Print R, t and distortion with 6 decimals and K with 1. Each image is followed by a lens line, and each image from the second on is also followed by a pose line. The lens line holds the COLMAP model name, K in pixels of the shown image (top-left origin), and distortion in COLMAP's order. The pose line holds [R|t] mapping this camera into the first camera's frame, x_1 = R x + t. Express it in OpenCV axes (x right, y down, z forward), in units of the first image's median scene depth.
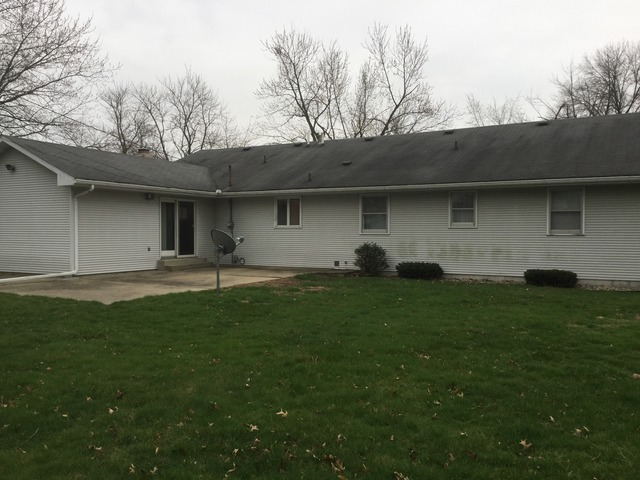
lens RADIAL K [[575.5, 0, 320.6], [0, 575.5, 239.1], [0, 0, 1]] dist [0.097997, -0.159428]
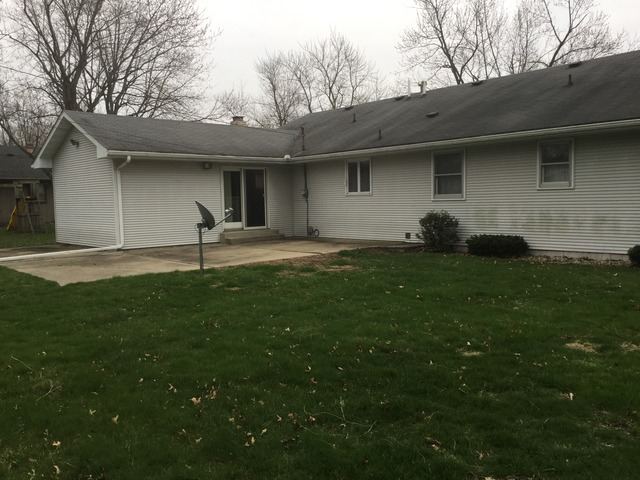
lens RADIAL K [[575.5, 0, 315.1], [0, 575.5, 244.3], [0, 0, 1]] dist [0.097997, -0.159428]
pose [[0.942834, 0.002557, -0.333252, 0.186577], [0.020005, 0.997733, 0.064252, -0.002448], [0.332660, -0.067246, 0.940646, 0.162350]]
